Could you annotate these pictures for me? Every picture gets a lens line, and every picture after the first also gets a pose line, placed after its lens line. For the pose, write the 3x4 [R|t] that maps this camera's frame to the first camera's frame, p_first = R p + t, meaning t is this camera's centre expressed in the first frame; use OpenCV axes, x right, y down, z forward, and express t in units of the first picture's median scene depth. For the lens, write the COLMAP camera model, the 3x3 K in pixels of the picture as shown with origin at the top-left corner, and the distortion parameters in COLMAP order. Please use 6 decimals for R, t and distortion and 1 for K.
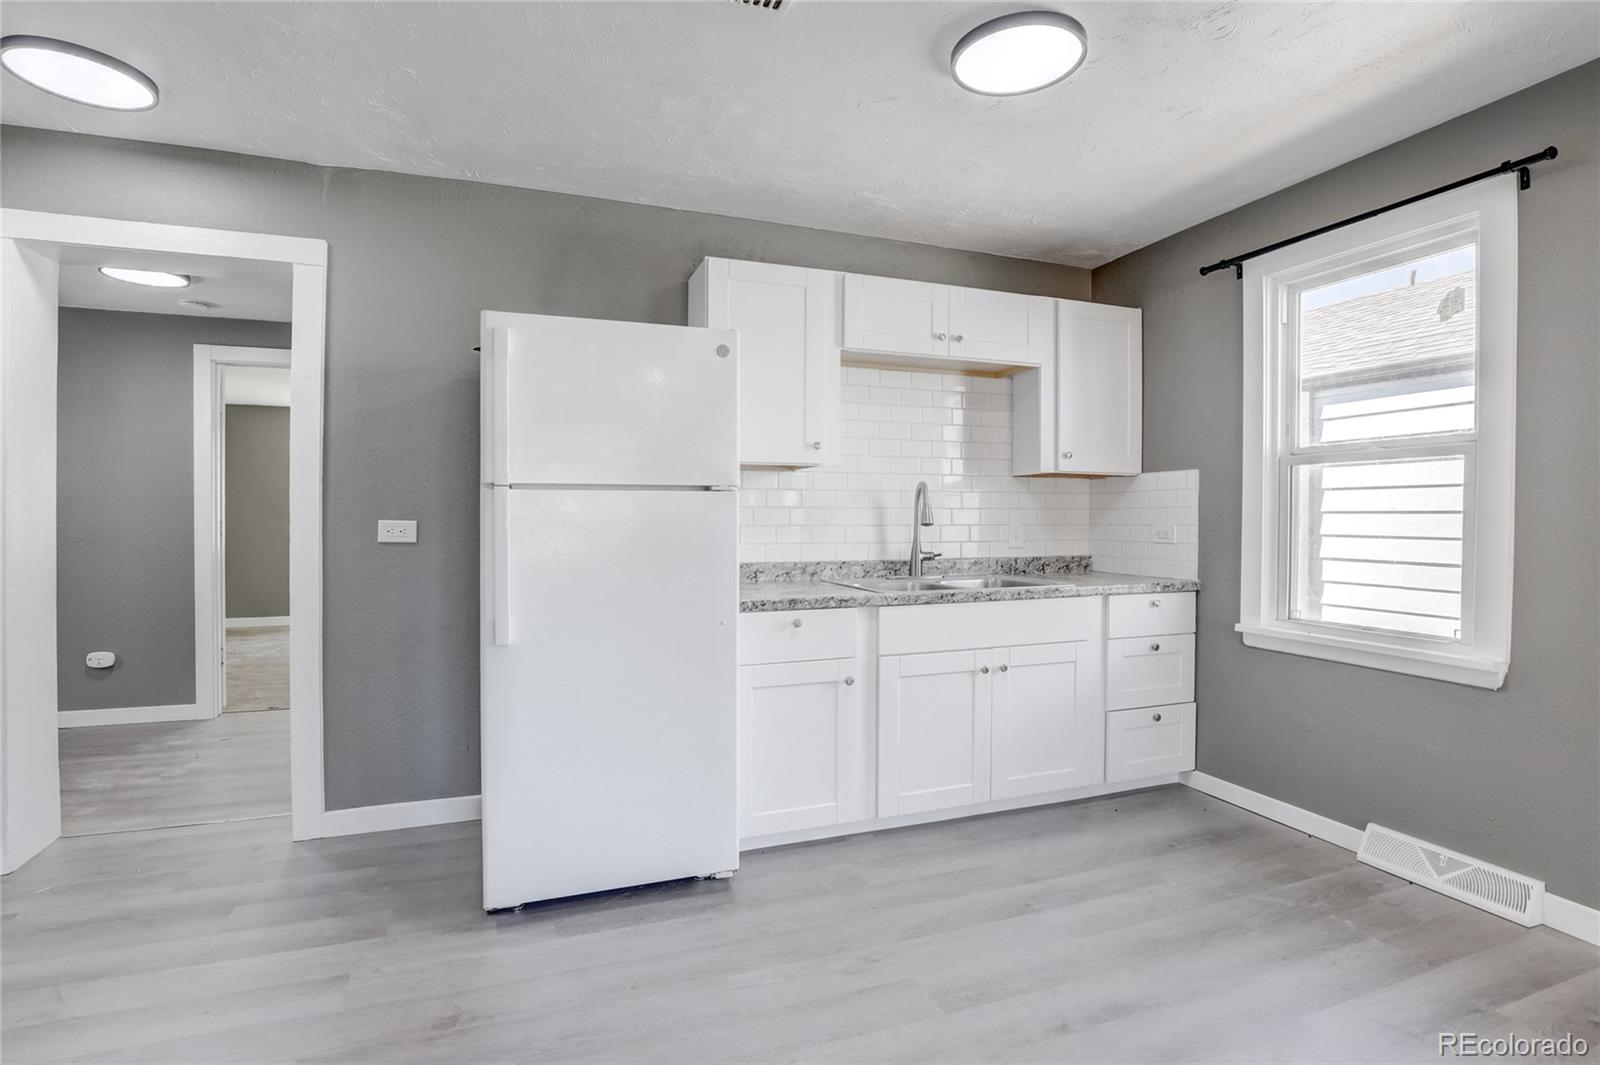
lens RADIAL K [[778.5, 0, 835.5], [0, 778.5, 523.9], [0, 0, 1]] dist [-0.032404, 0.006633]
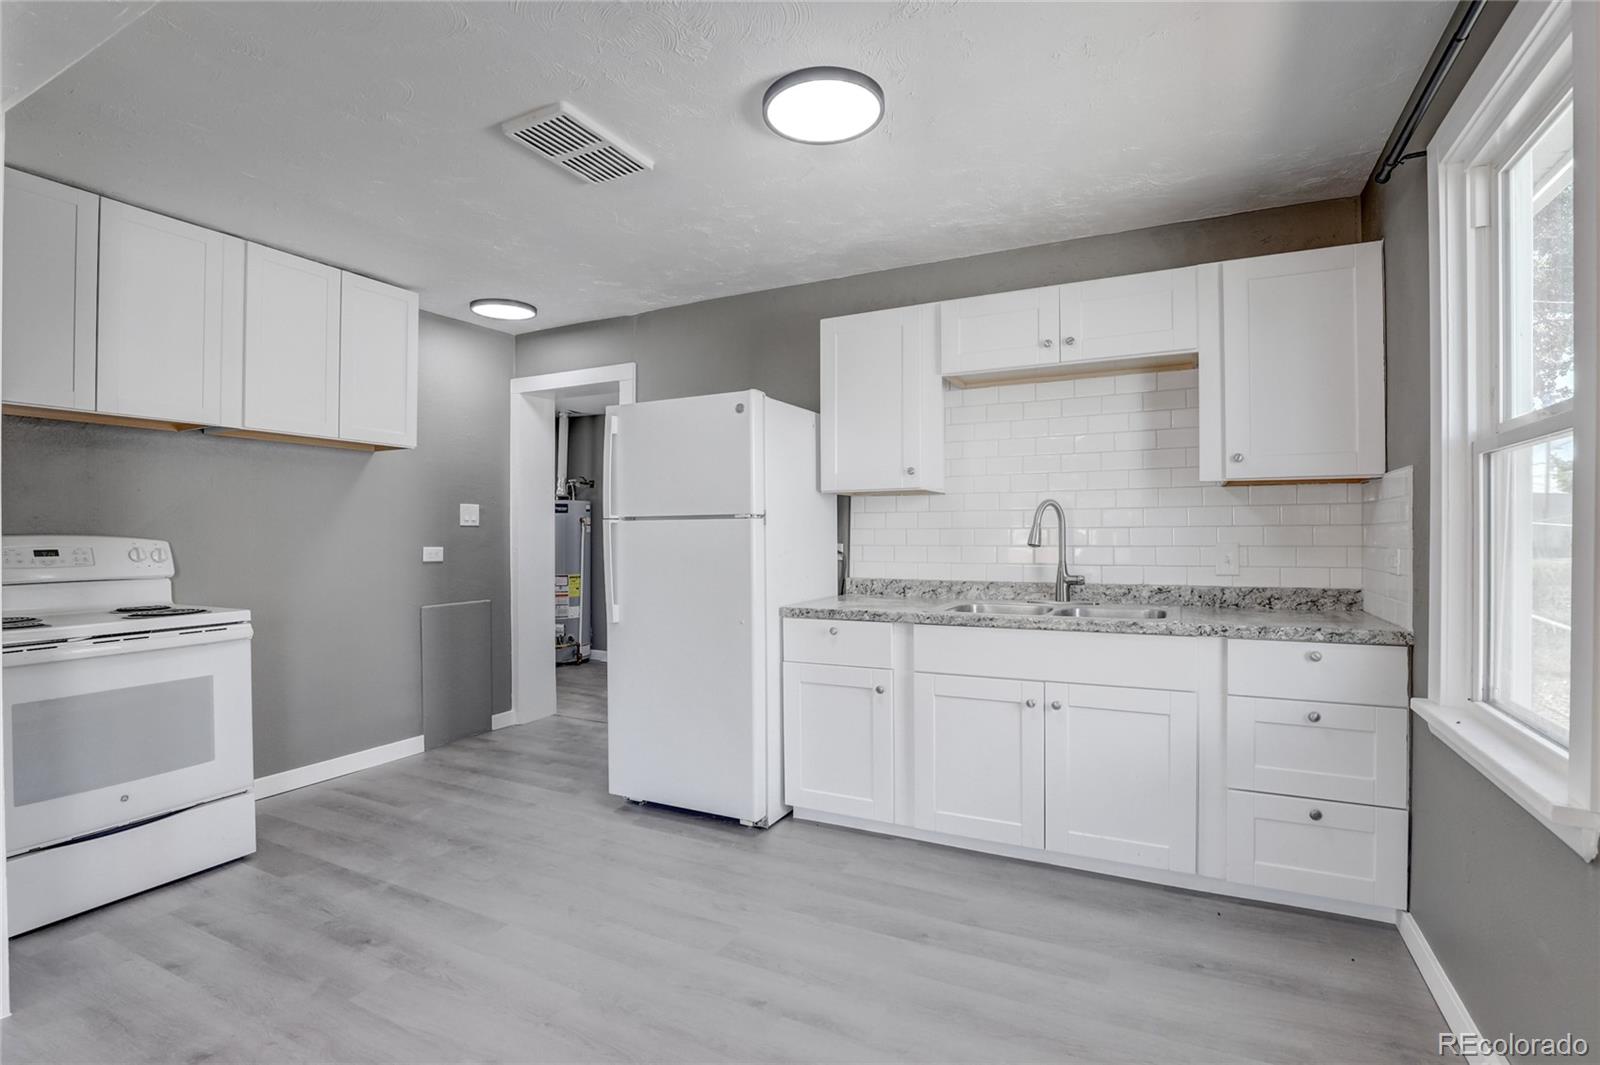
lens RADIAL K [[778.5, 0, 802.0], [0, 778.5, 536.0], [0, 0, 1]] dist [-0.032404, 0.006633]
pose [[0.666535, -0.001643, -0.745472, 0.689259], [-0.002265, 0.999988, -0.004229, -0.006426], [0.745471, 0.004507, 0.666523, 0.180294]]
